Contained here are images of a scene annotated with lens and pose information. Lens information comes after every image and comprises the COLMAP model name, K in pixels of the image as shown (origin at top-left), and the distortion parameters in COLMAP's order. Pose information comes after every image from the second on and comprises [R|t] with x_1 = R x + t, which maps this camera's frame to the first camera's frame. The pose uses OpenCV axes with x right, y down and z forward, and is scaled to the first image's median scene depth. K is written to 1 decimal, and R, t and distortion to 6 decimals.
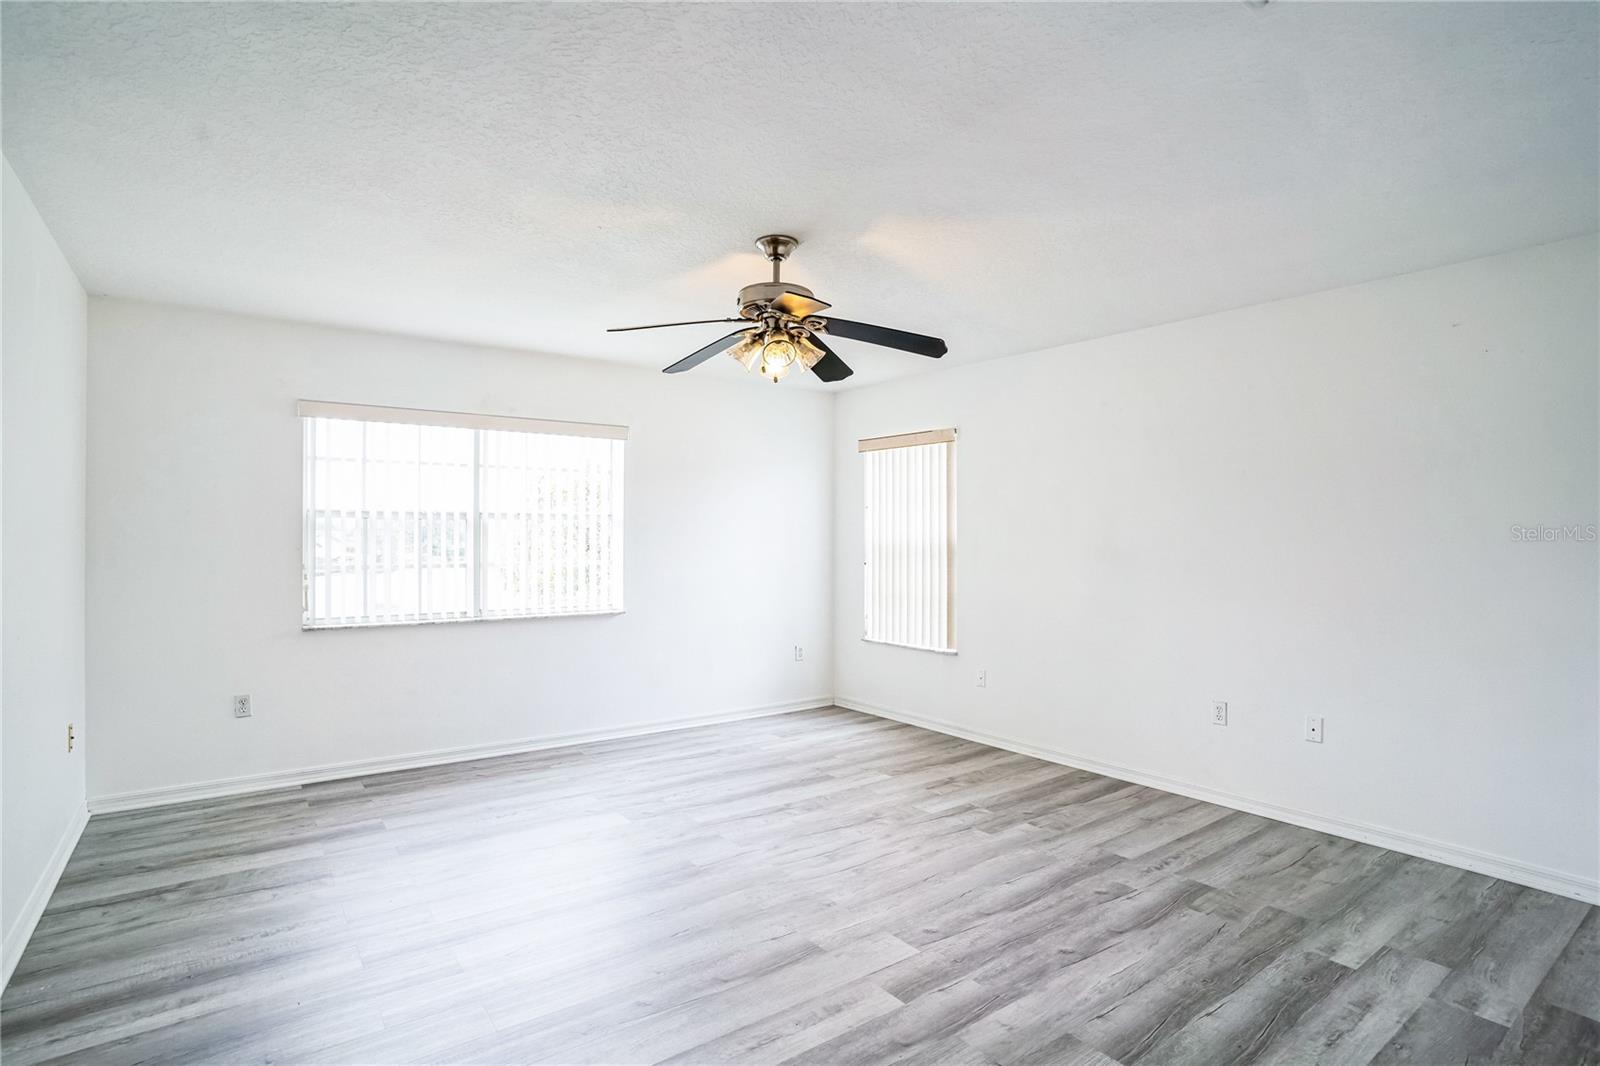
lens RADIAL K [[790.0, 0, 796.3], [0, 790.0, 534.9], [0, 0, 1]] dist [-0.040029, 0.000501]
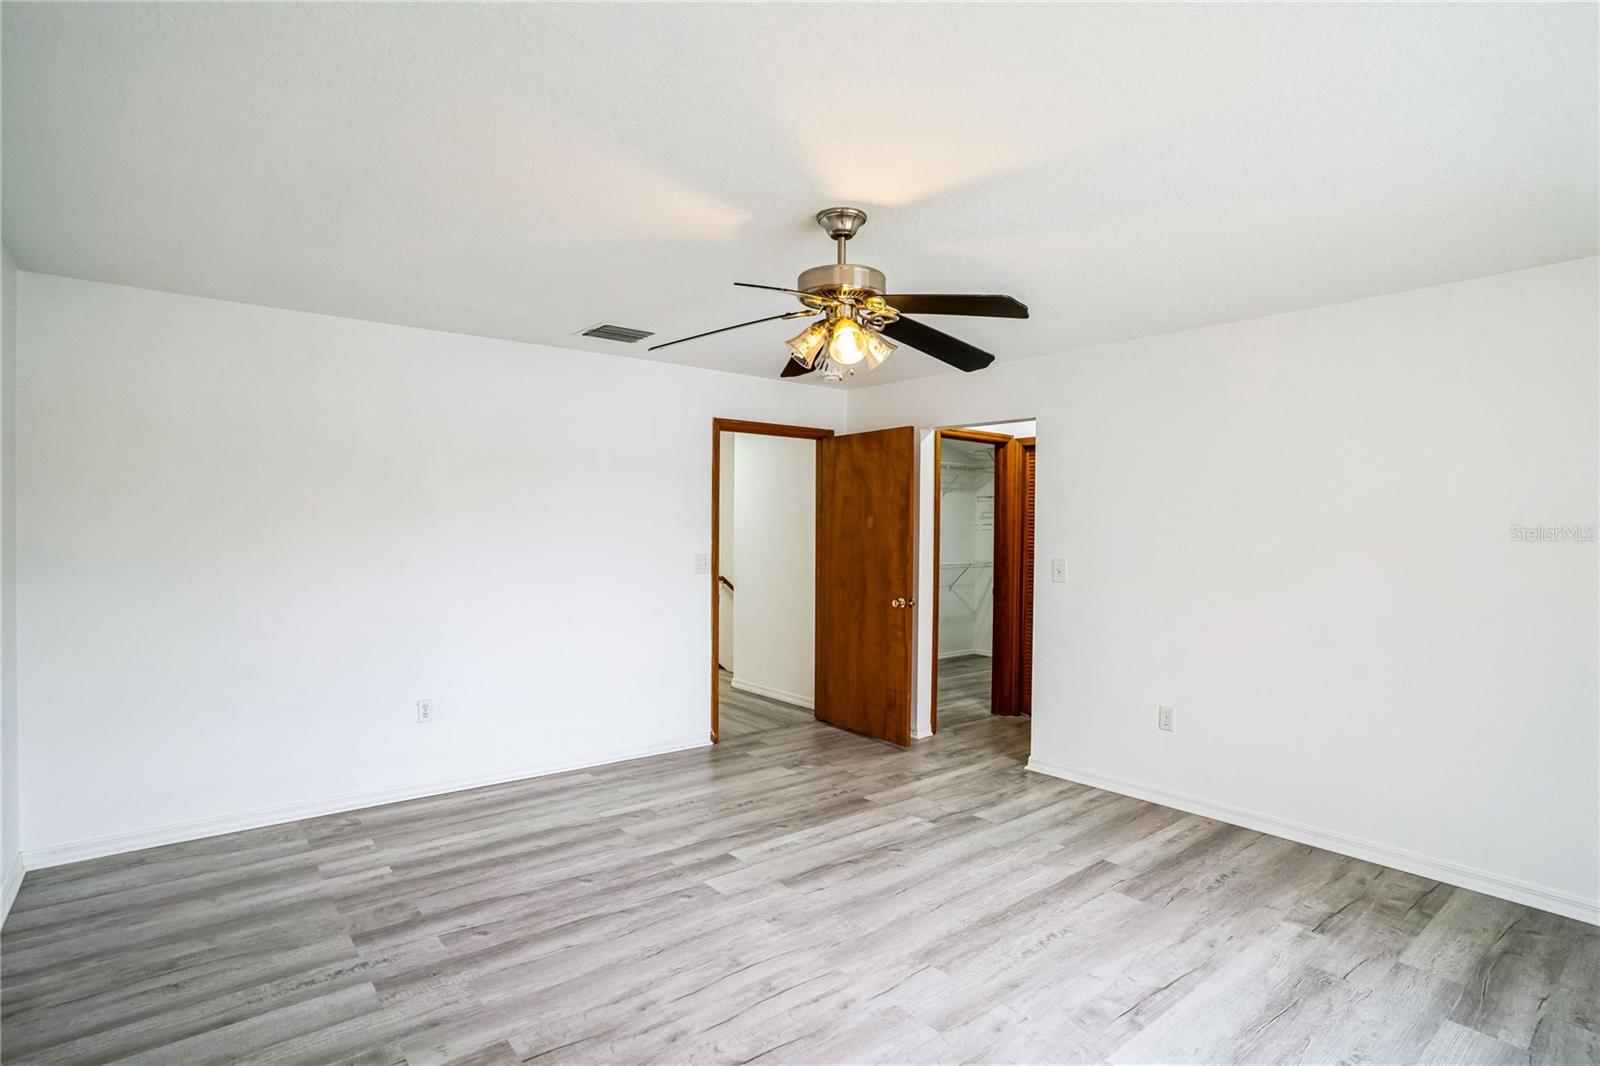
lens RADIAL K [[790.0, 0, 796.3], [0, 790.0, 534.9], [0, 0, 1]] dist [-0.040029, 0.000501]
pose [[-0.998933, -0.012206, -0.044536, 0.065401], [-0.012395, 0.999915, 0.003962, -0.029978], [0.044484, 0.004510, -0.999000, 2.065049]]
